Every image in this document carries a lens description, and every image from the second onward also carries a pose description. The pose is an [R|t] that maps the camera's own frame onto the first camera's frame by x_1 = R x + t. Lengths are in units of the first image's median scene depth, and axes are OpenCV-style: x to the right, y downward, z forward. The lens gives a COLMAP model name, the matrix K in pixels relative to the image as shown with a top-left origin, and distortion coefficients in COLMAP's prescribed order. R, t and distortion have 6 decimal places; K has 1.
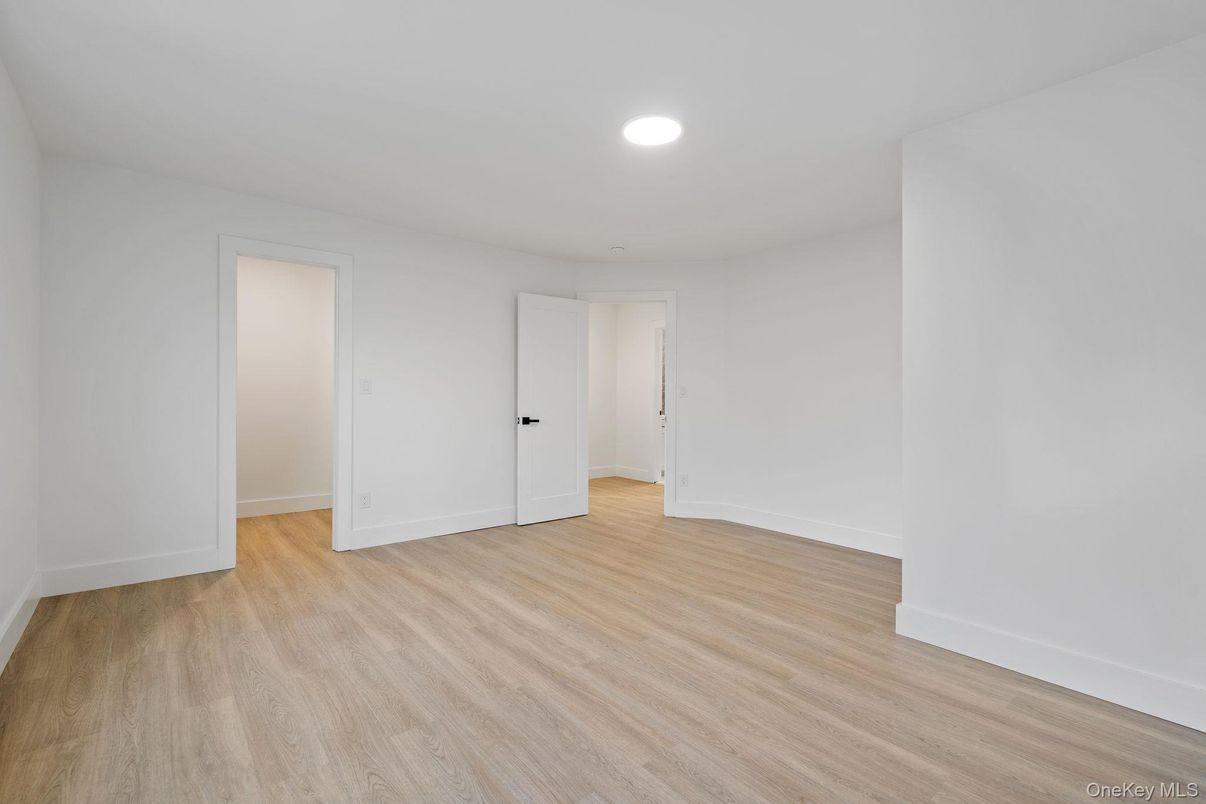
lens RADIAL K [[545.7, 0, 597.9], [0, 545.7, 394.9], [0, 0, 1]] dist [-0.001256, 0.000295]
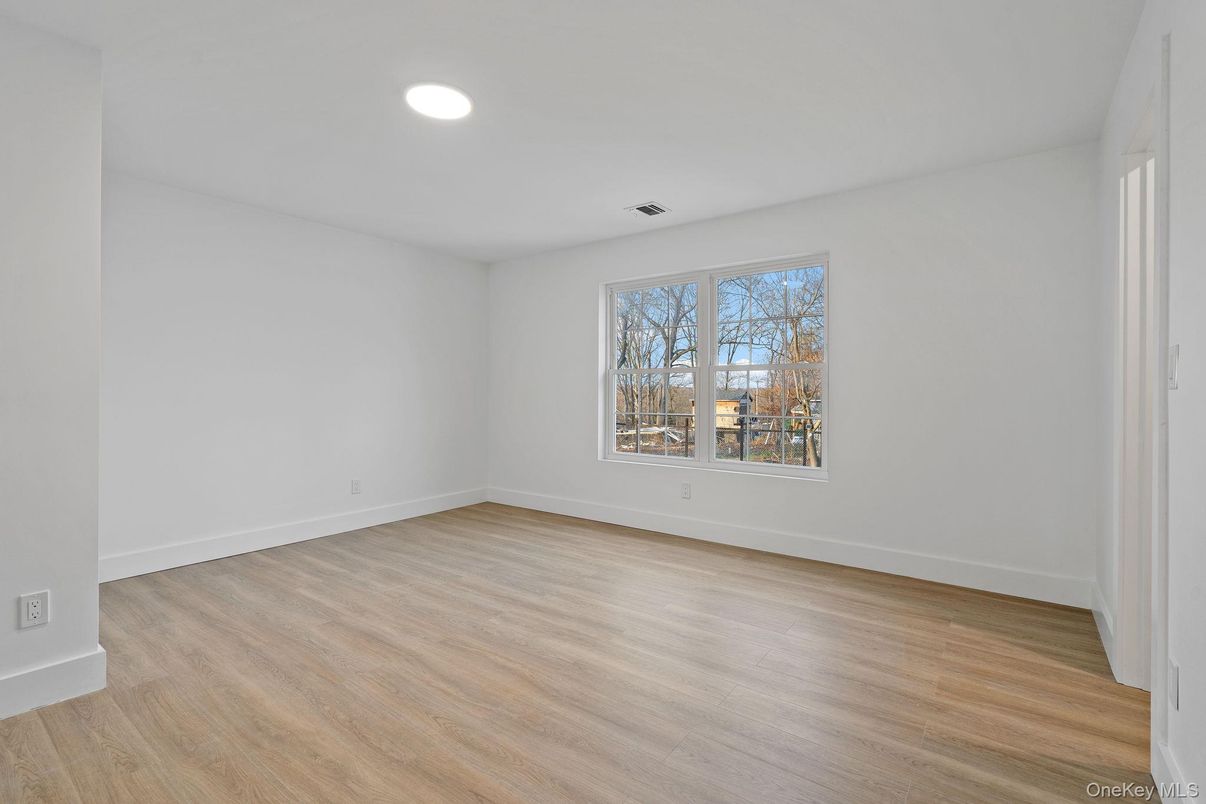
lens RADIAL K [[545.7, 0, 597.9], [0, 545.7, 394.9], [0, 0, 1]] dist [-0.001256, 0.000295]
pose [[-0.972763, -0.012074, -0.231487, 0.047719], [-0.011438, 0.999926, -0.004086, 0.012877], [0.231519, -0.001327, -0.972829, 2.025138]]
